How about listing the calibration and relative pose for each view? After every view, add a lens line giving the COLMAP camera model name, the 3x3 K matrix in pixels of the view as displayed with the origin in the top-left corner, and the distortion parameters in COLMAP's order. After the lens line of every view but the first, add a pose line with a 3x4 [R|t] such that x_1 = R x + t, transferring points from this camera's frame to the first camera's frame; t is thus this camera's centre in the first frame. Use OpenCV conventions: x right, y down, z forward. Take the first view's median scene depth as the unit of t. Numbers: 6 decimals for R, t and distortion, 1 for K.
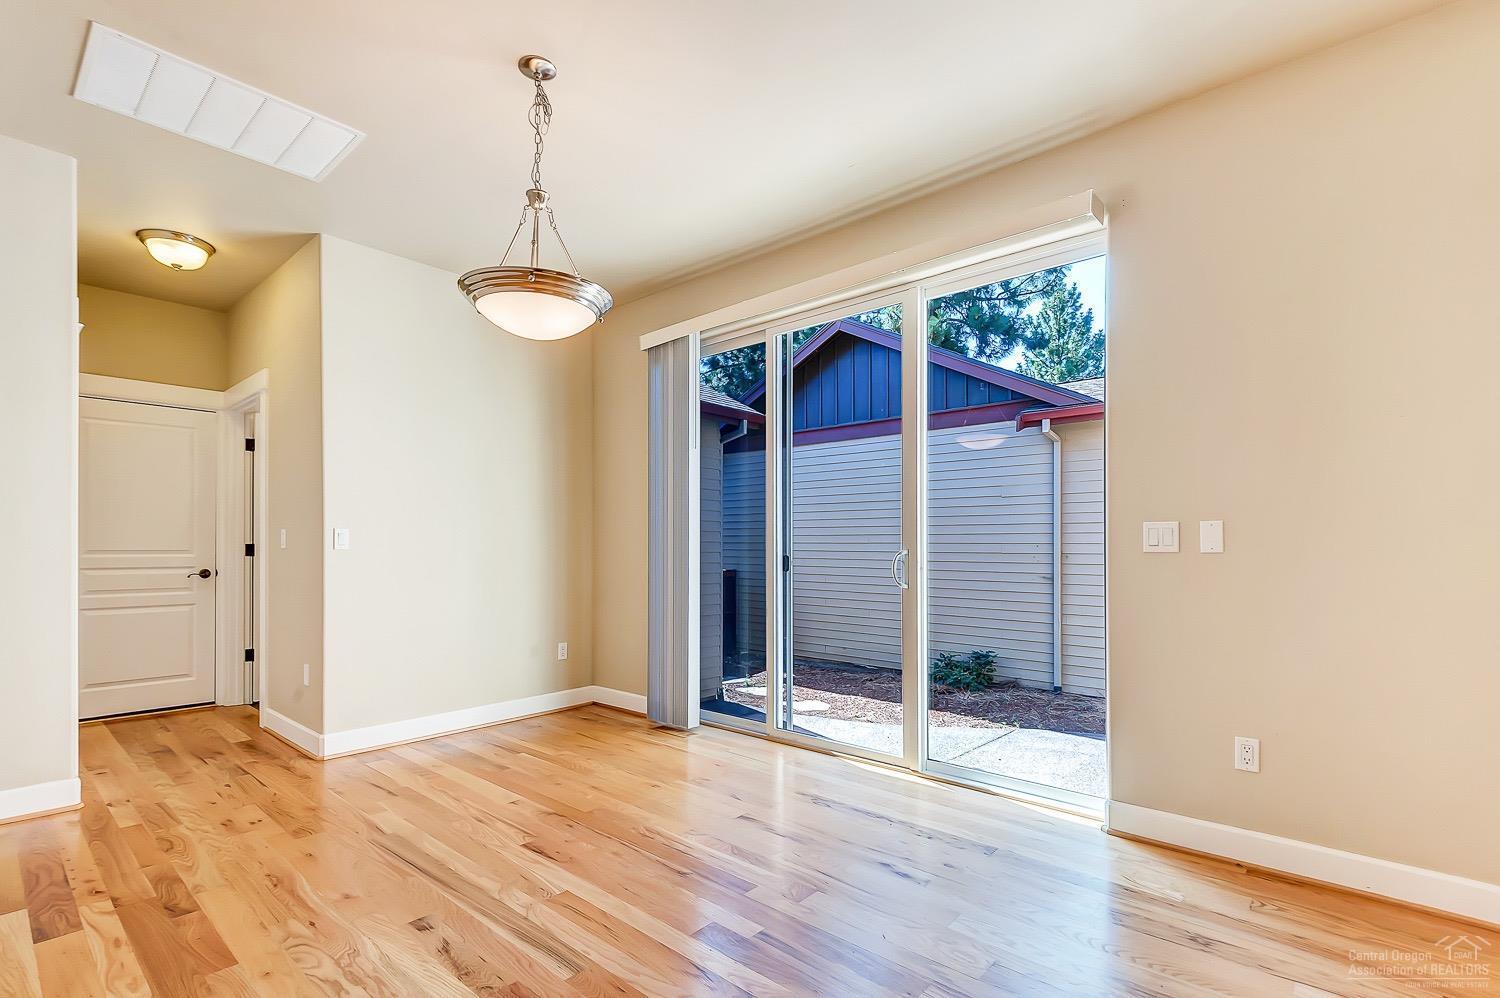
lens RADIAL K [[694.8, 0, 752.1], [0, 694.8, 546.5], [0, 0, 1]] dist [0.013543, -0.000054]
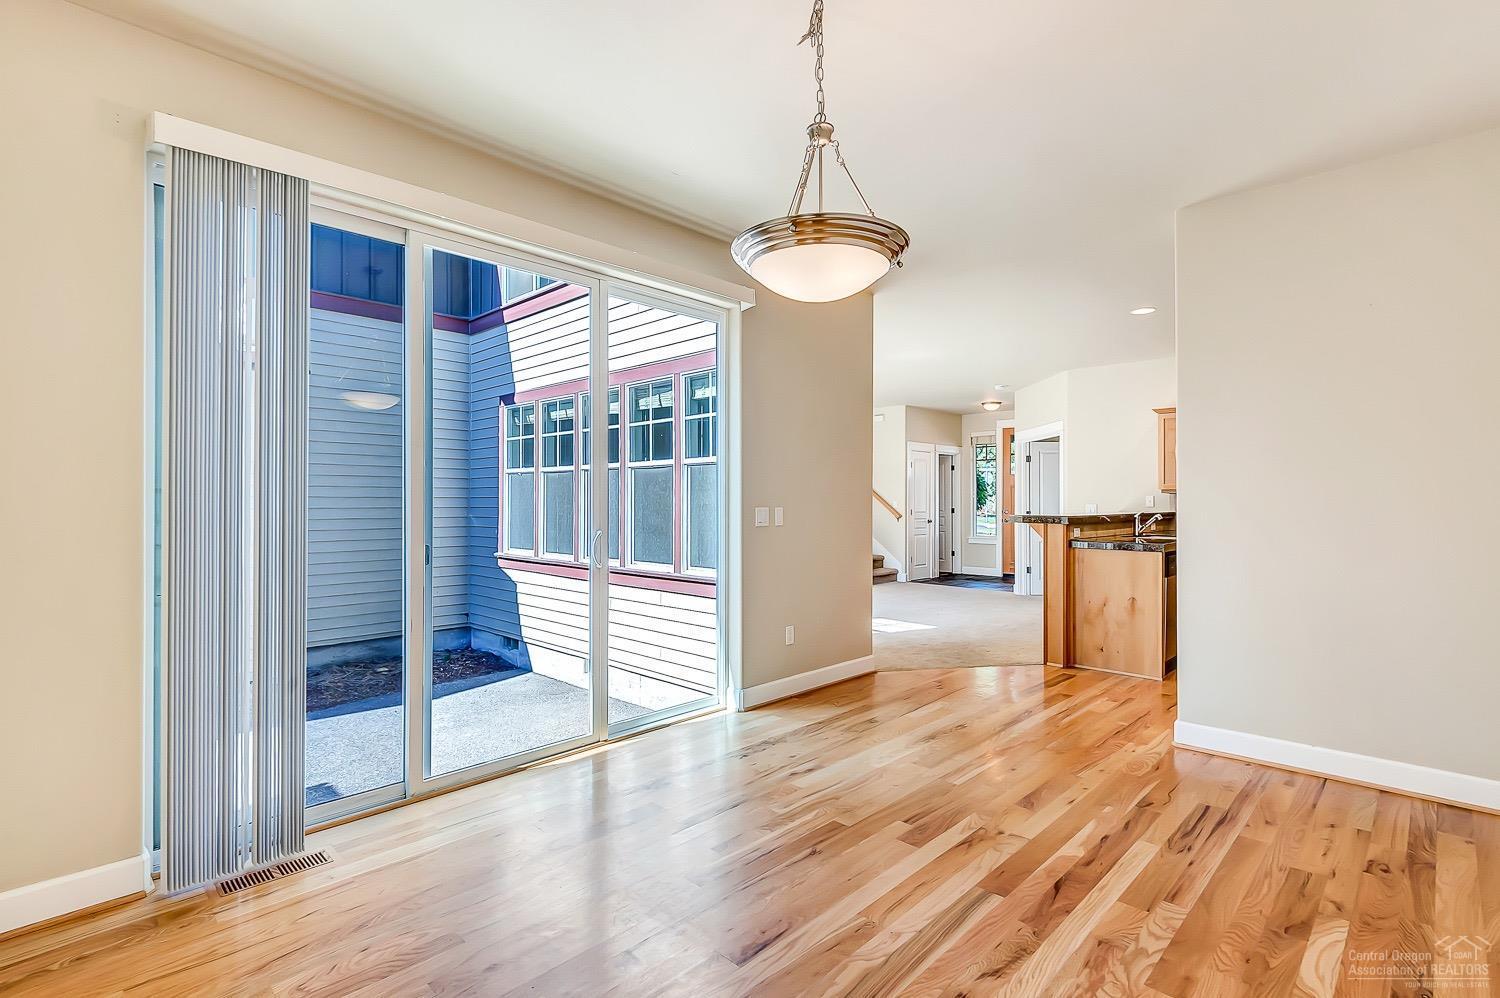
lens RADIAL K [[695.0, 0, 742.9], [0, 695.0, 496.8], [0, 0, 1]] dist [0.005849, -0.000289]
pose [[0.060896, 0.006148, 0.998125, -0.867540], [-0.000542, 0.999981, -0.006126, -0.042187], [-0.998144, -0.000168, 0.060898, 0.788467]]
